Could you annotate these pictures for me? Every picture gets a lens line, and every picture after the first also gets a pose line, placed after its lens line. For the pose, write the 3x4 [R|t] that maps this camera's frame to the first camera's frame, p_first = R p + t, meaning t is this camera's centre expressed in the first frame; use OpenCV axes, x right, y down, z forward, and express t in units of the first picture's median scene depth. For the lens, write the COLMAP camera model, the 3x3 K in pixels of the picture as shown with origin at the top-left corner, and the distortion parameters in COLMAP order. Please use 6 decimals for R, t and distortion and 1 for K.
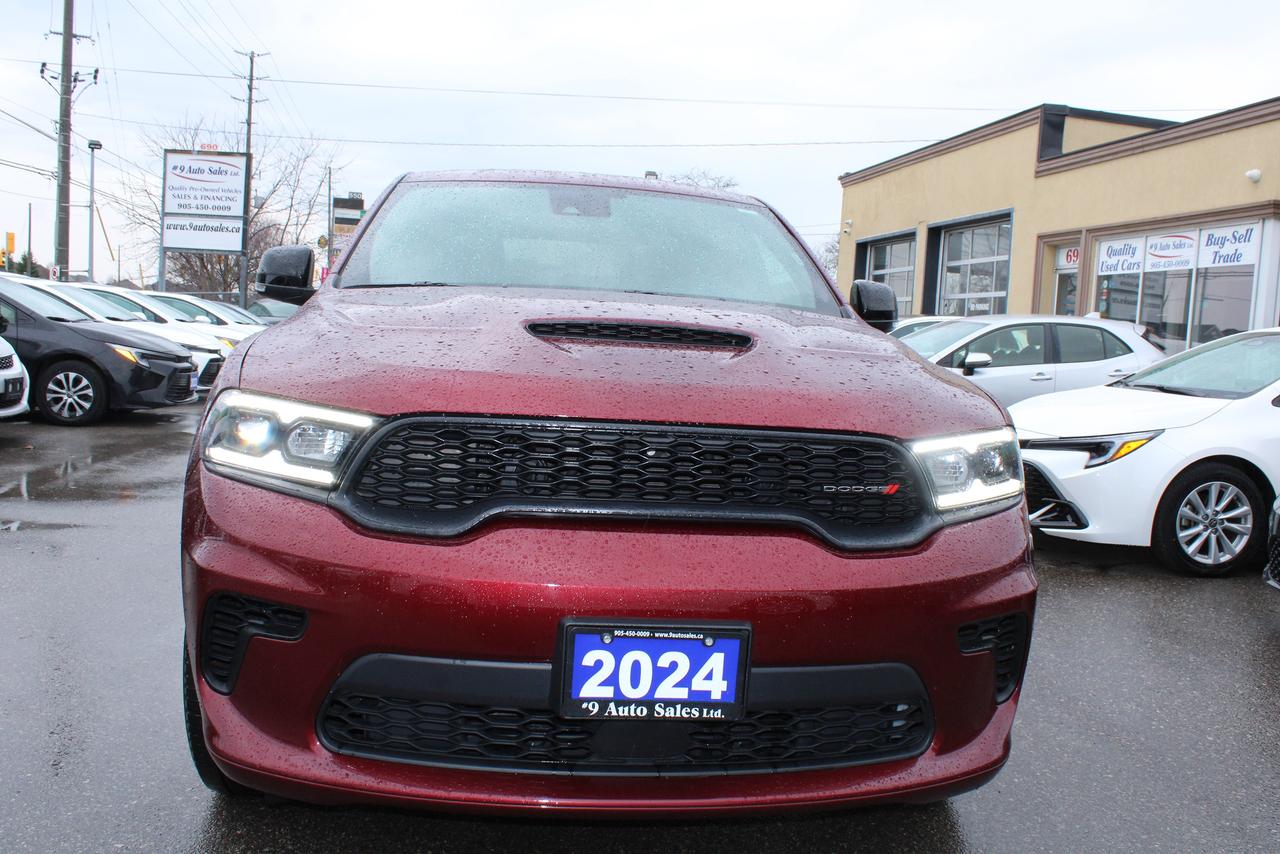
lens RADIAL K [[1081.8, 0, 640.0], [0, 1081.8, 427.0], [0, 0, 1]] dist [-0.164512, 0.147108]
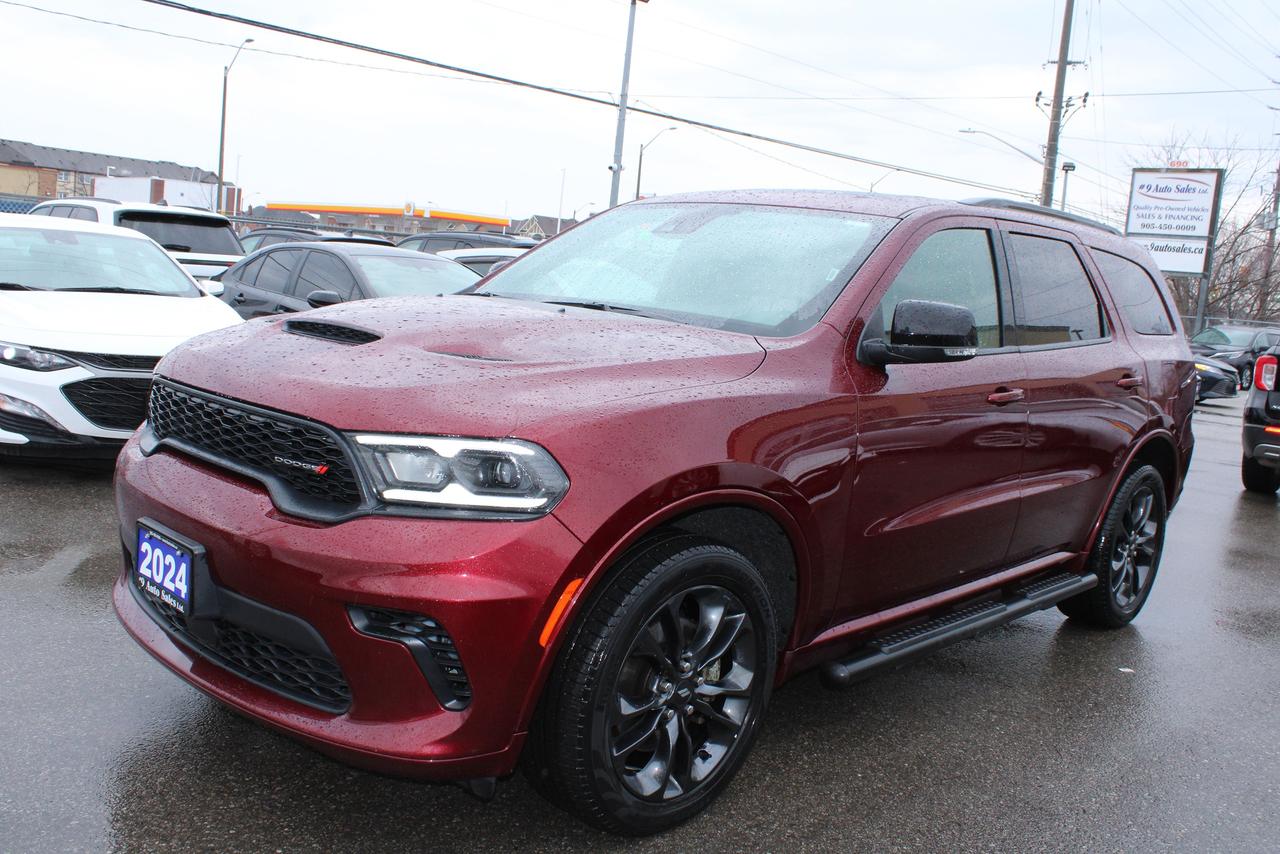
lens RADIAL K [[1088.8, 0, 640.0], [0, 1088.8, 427.0], [0, 0, 1]] dist [-0.079233, 0.003622]
pose [[0.657701, 0.102313, -0.746298, 0.173009], [-0.118724, 0.992430, 0.031426, -0.008509], [0.743864, 0.067934, 0.664870, 0.062024]]
